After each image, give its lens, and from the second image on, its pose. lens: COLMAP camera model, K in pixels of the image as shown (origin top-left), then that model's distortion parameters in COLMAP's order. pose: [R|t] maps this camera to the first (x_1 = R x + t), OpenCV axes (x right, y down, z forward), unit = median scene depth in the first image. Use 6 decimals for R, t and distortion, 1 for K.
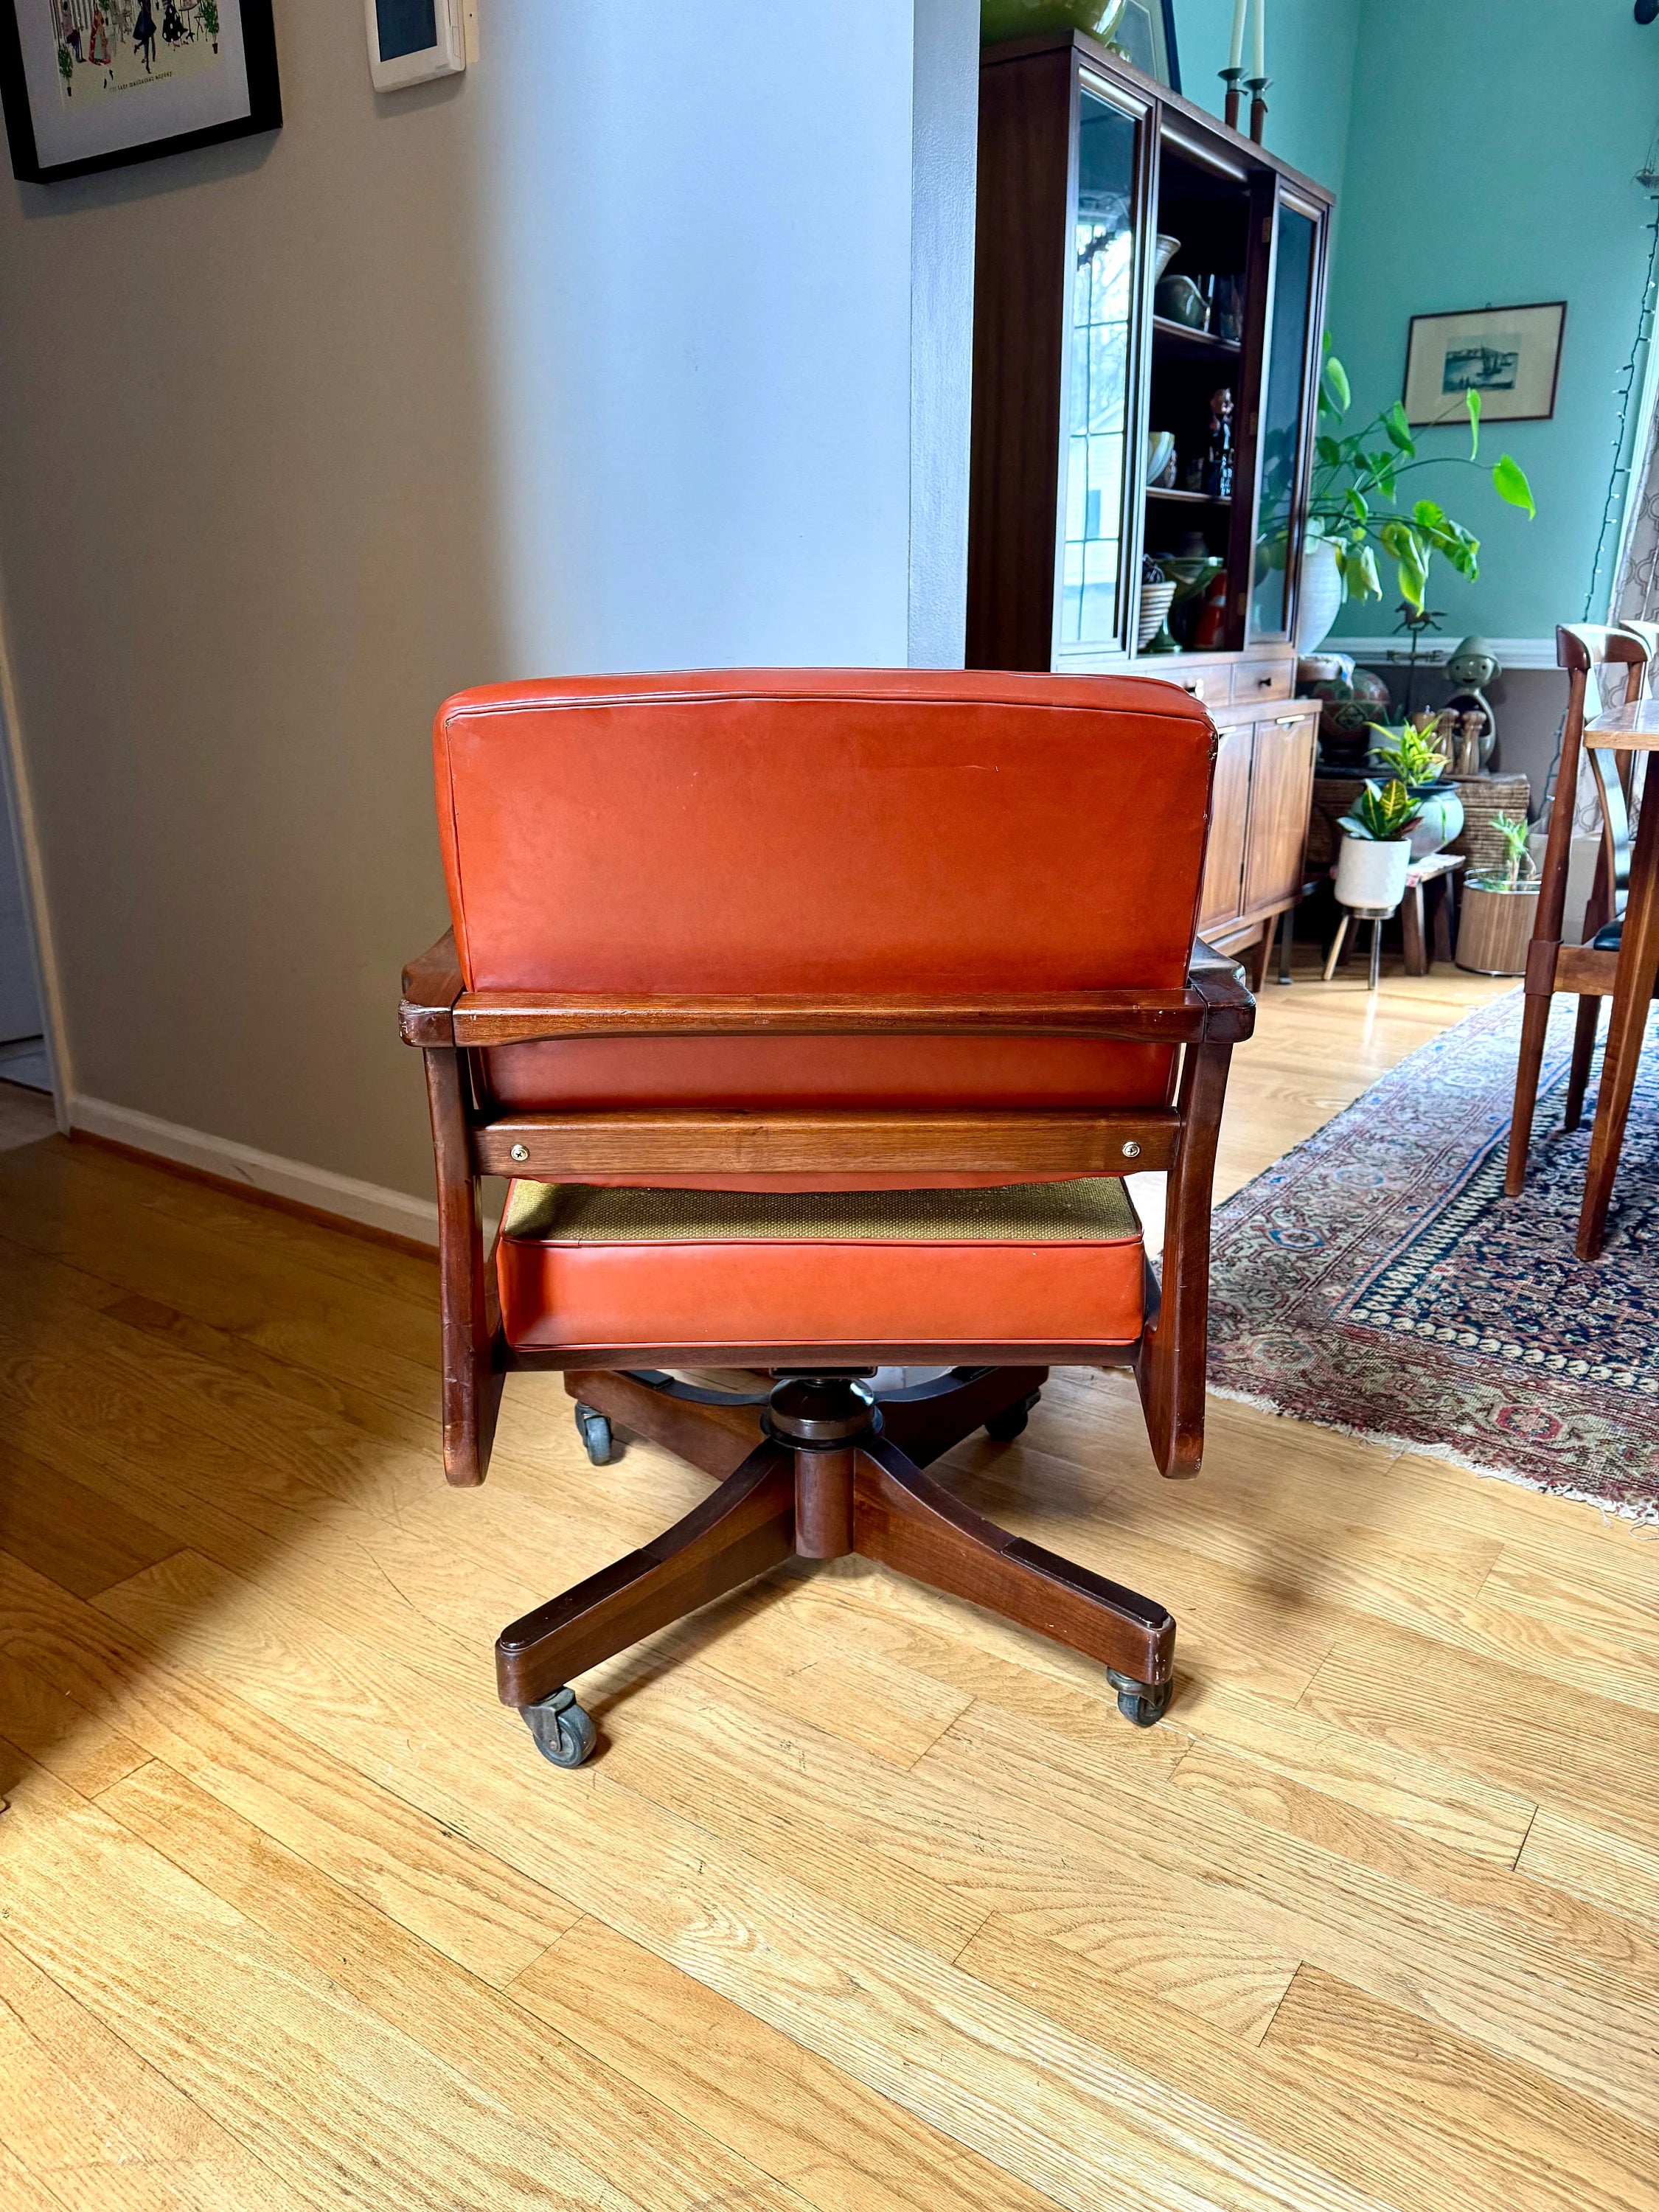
lens RADIAL K [[1542.5, 0, 827.3], [0, 1542.5, 1121.7], [0, 0, 1]] dist [0.010541, -0.022897]
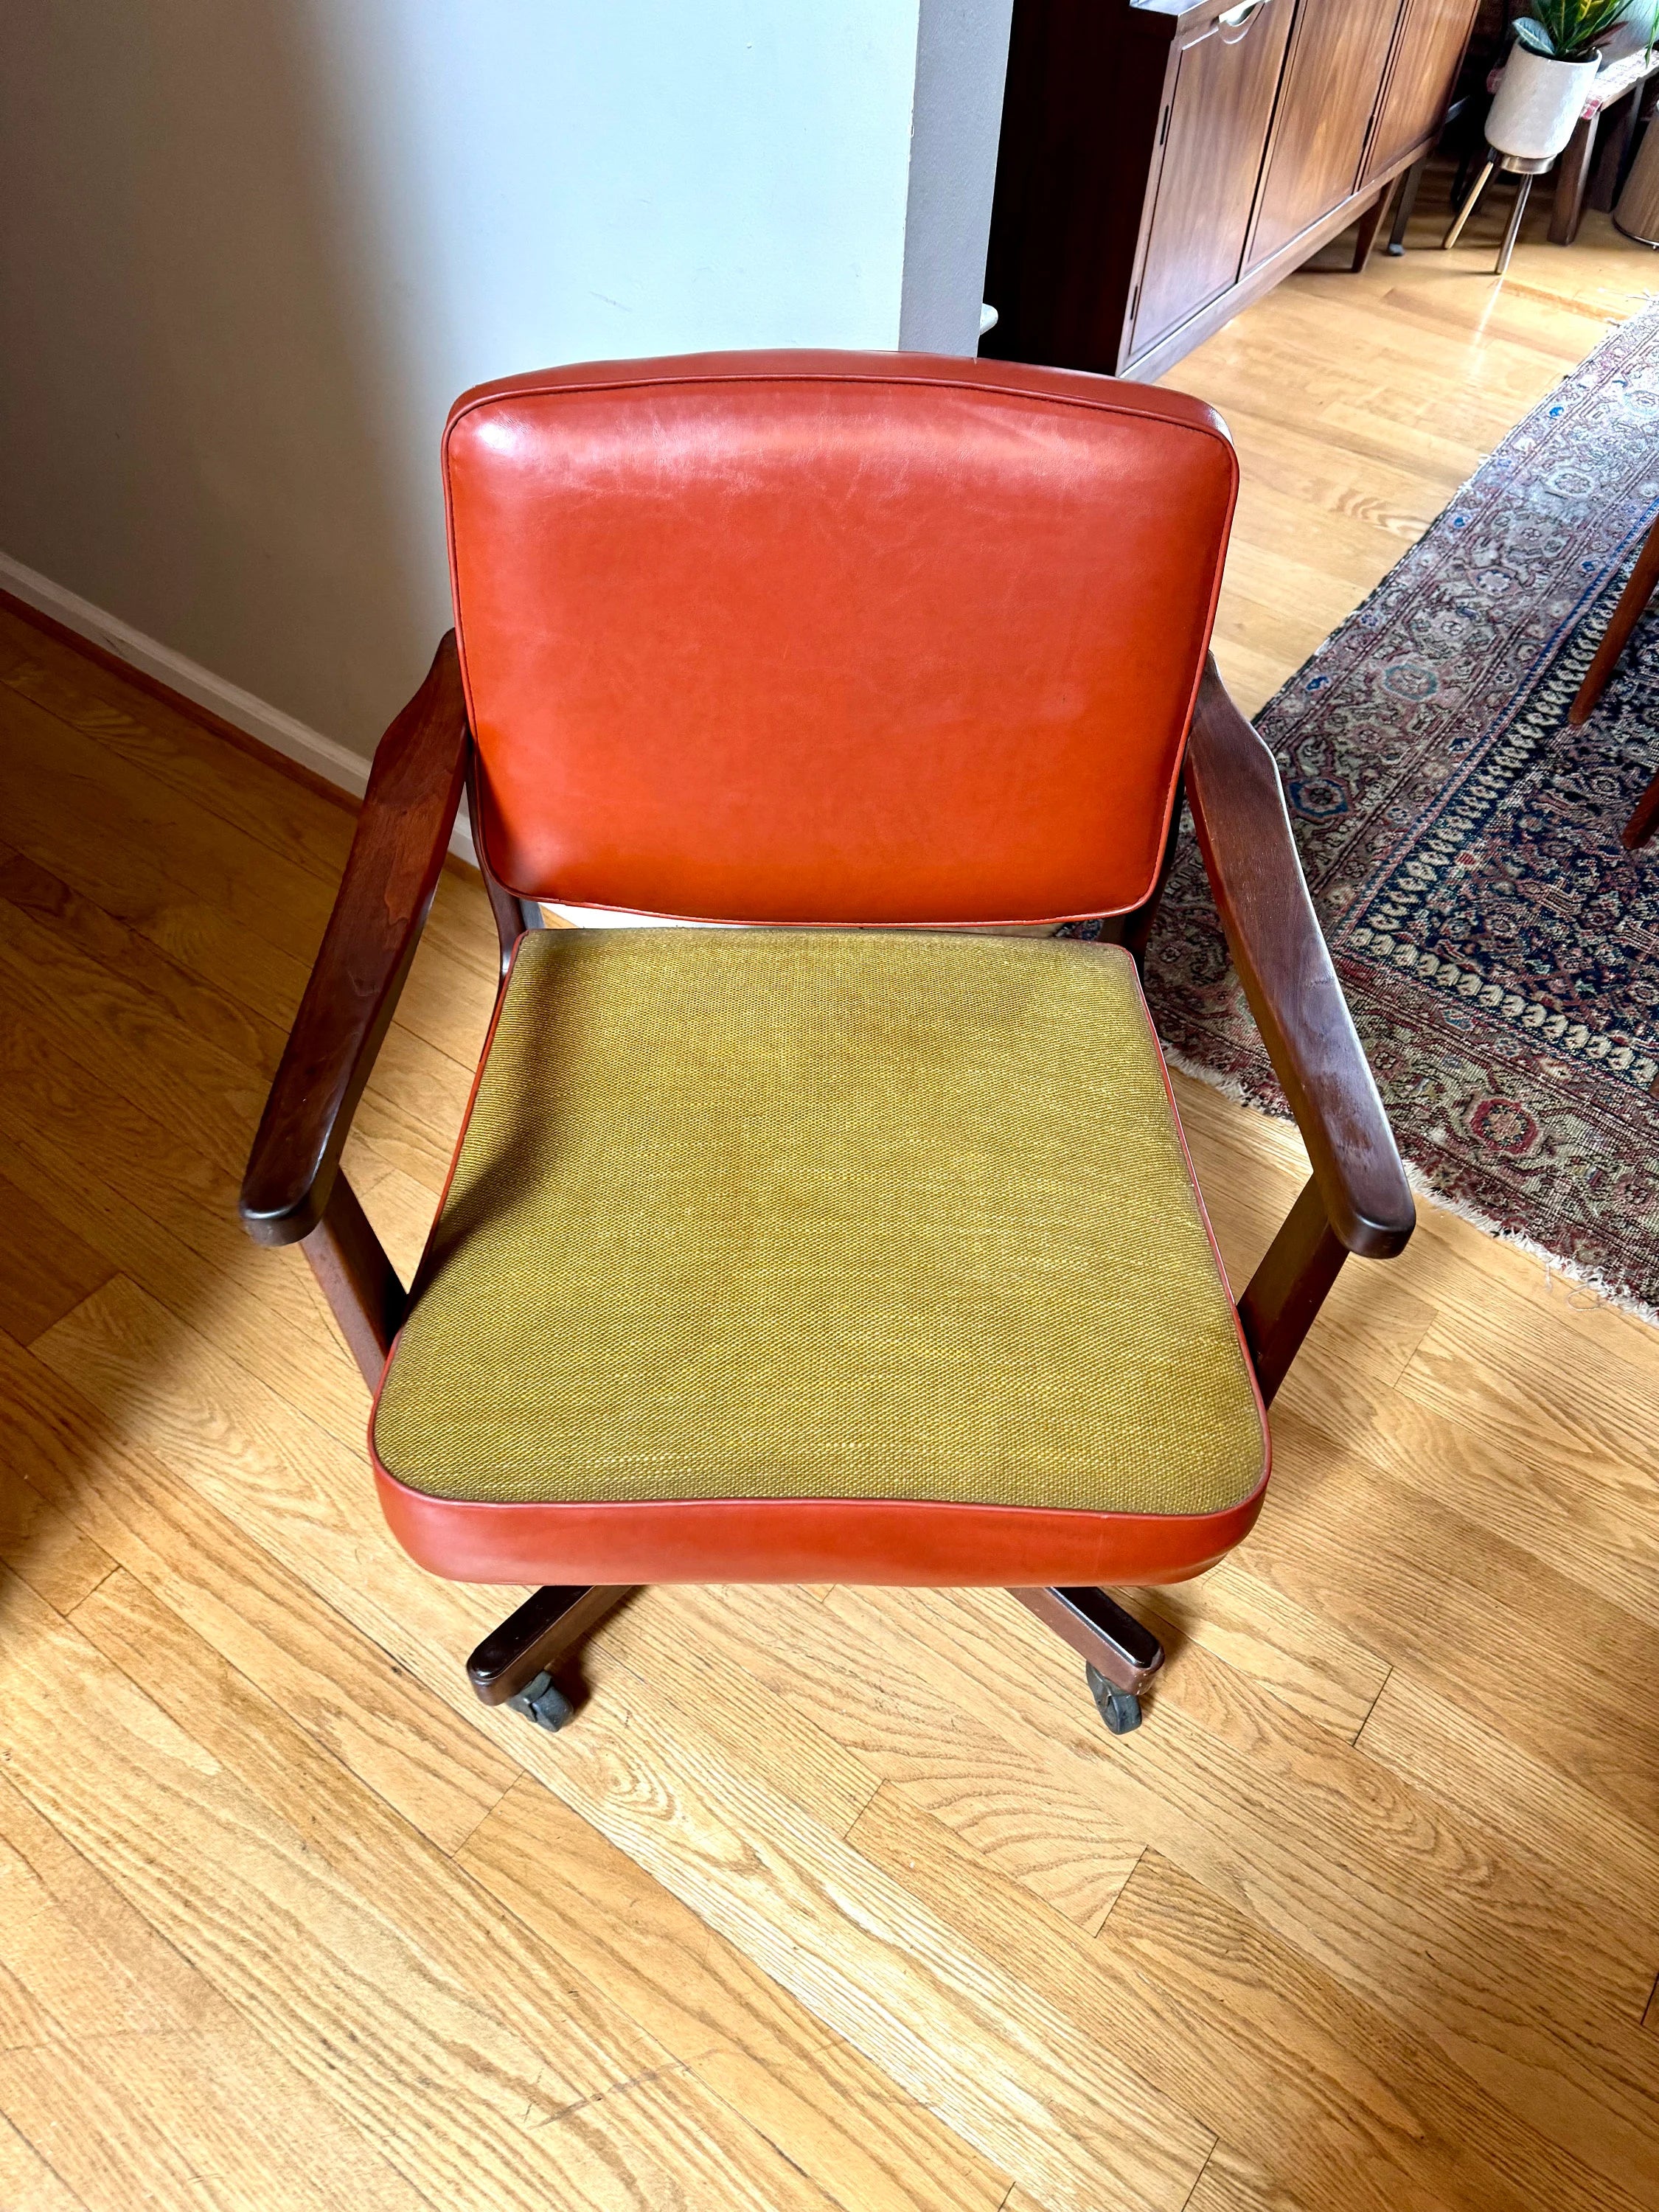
lens RADIAL K [[1592.0, 0, 824.7], [0, 1592.0, 1059.4], [0, 0, 1]] dist [0.017766, -0.032270]
pose [[0.999281, 0.035781, 0.012514, 0.025944], [-0.037034, 0.851146, 0.523621, -0.476149], [0.008085, -0.523708, 0.851859, 0.242371]]
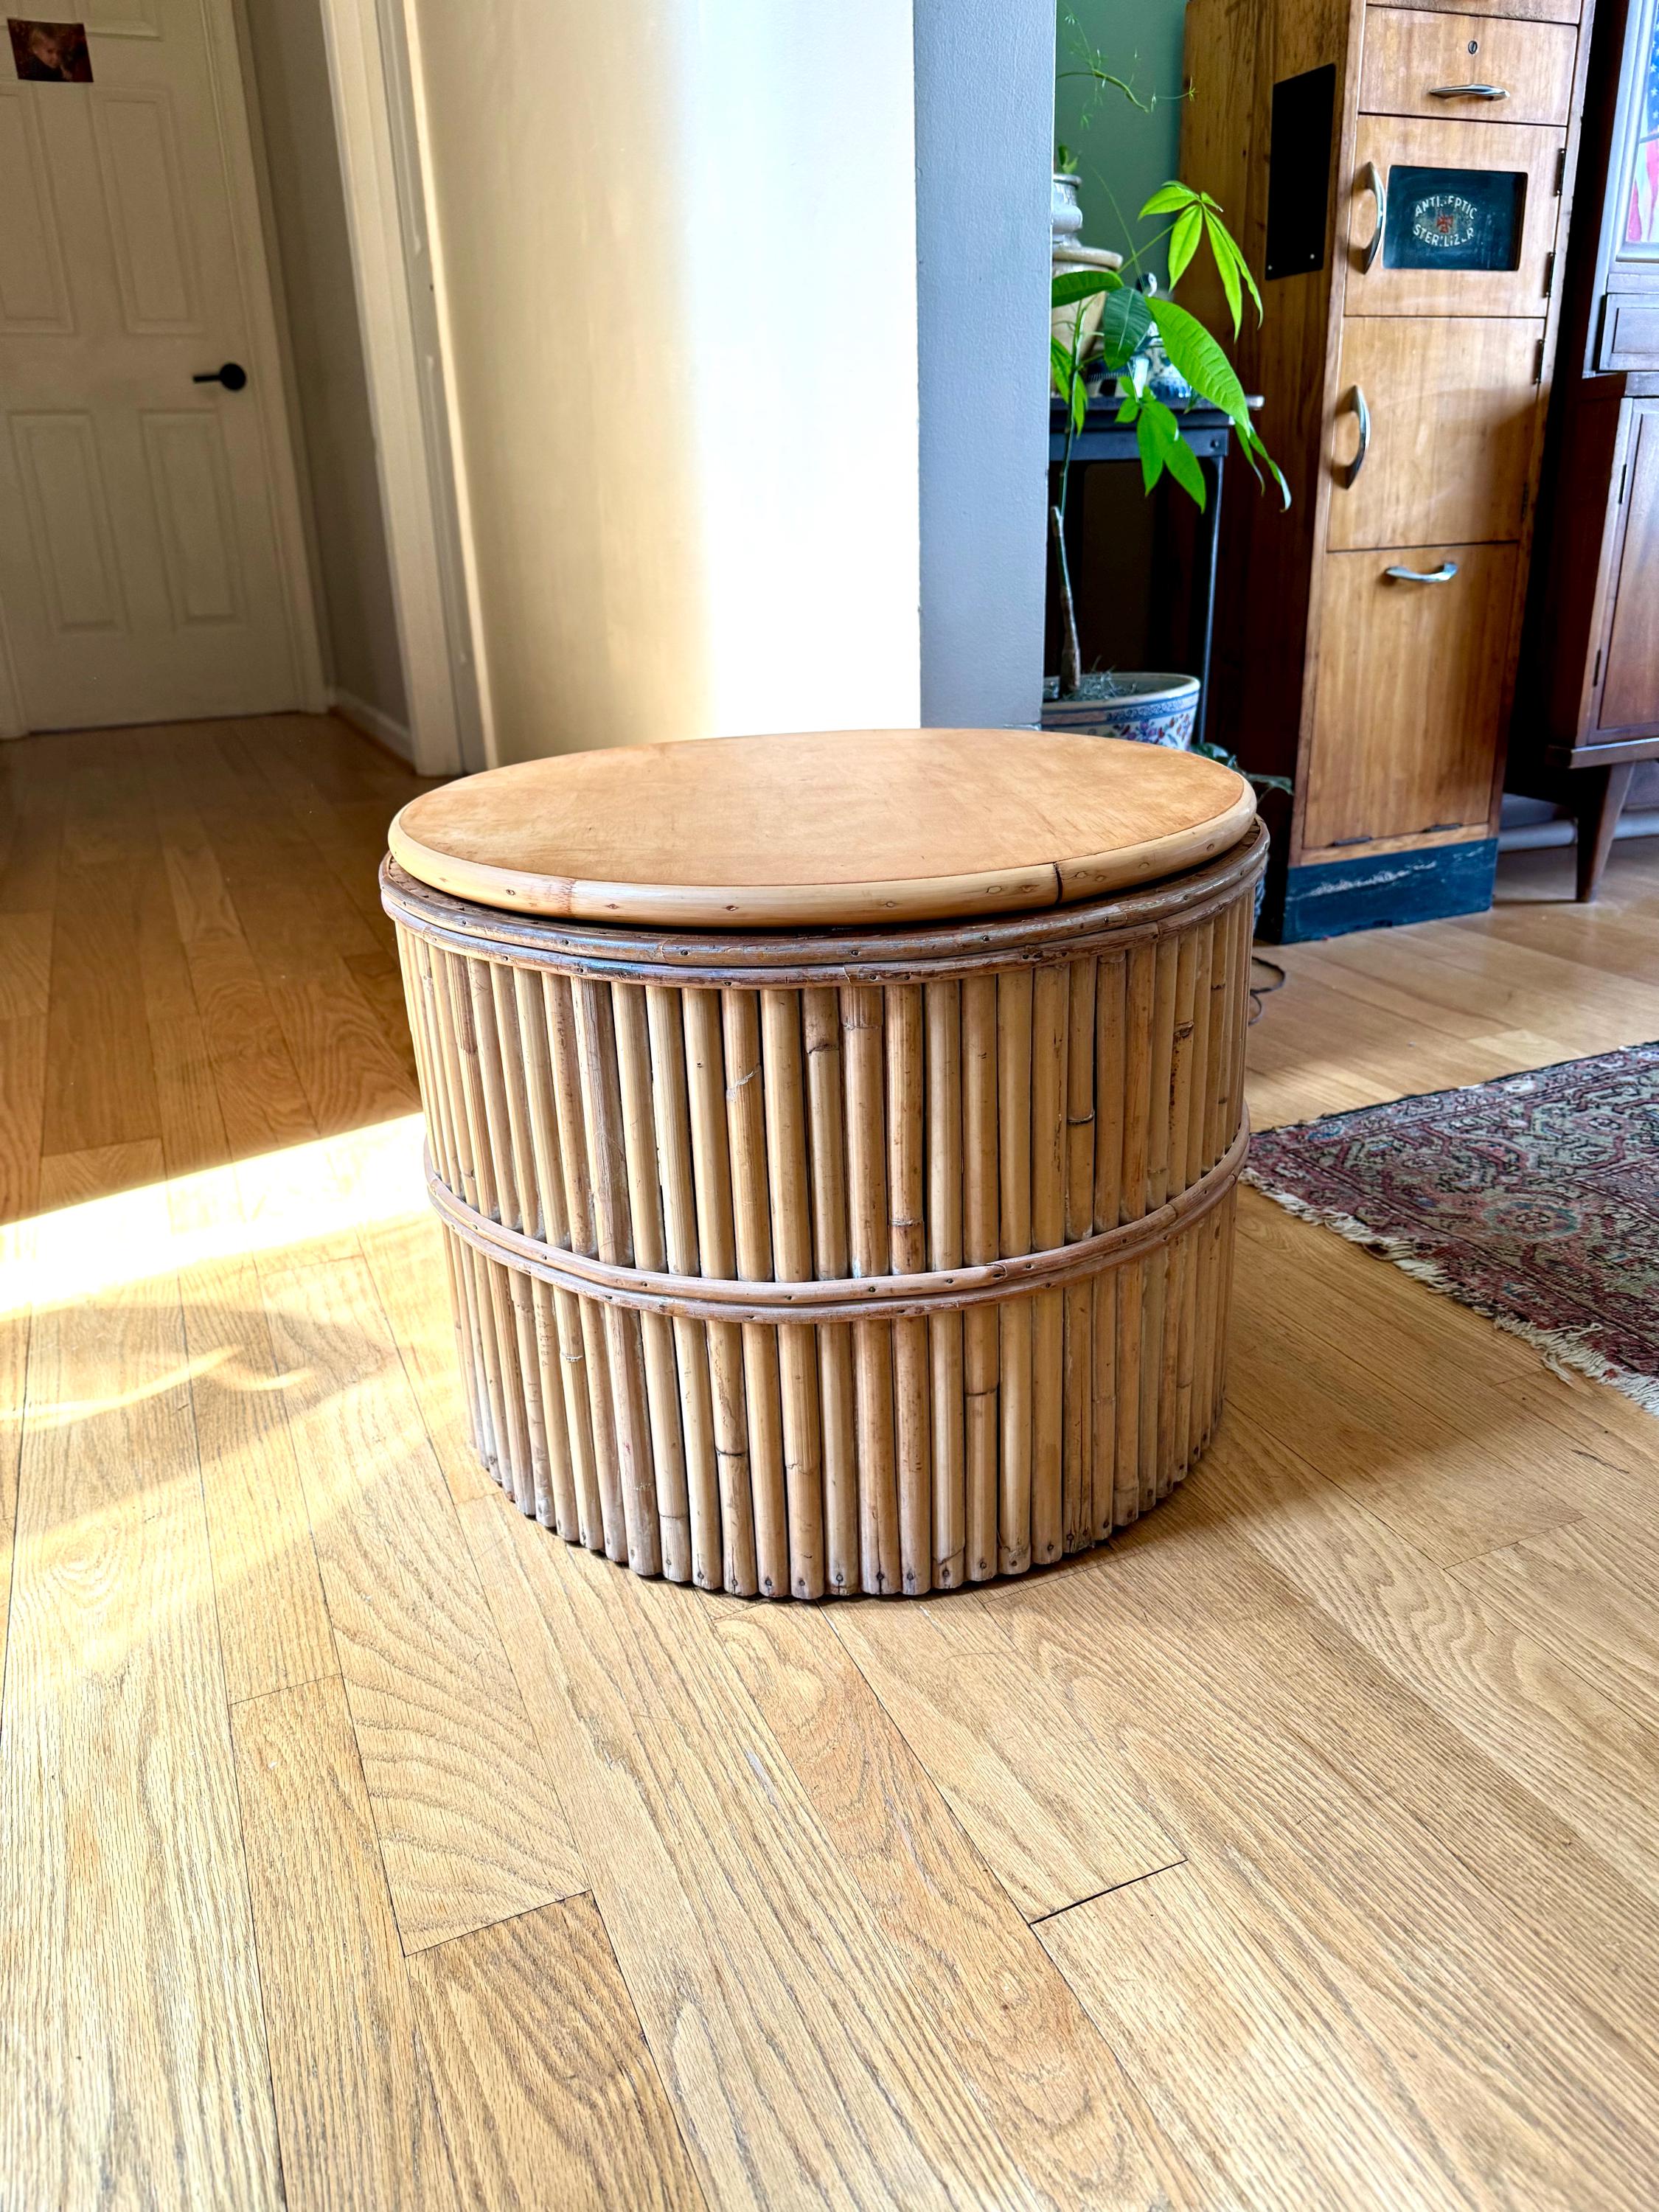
lens RADIAL K [[1592.0, 0, 850.7], [0, 1592.0, 1089.8], [0, 0, 1]] dist [0.017766, -0.032270]
pose [[0.858685, 0.166309, -0.484769, 0.565220], [-0.136935, 0.985947, 0.095689, 0.105306], [0.493870, -0.015785, 0.869392, 0.390460]]
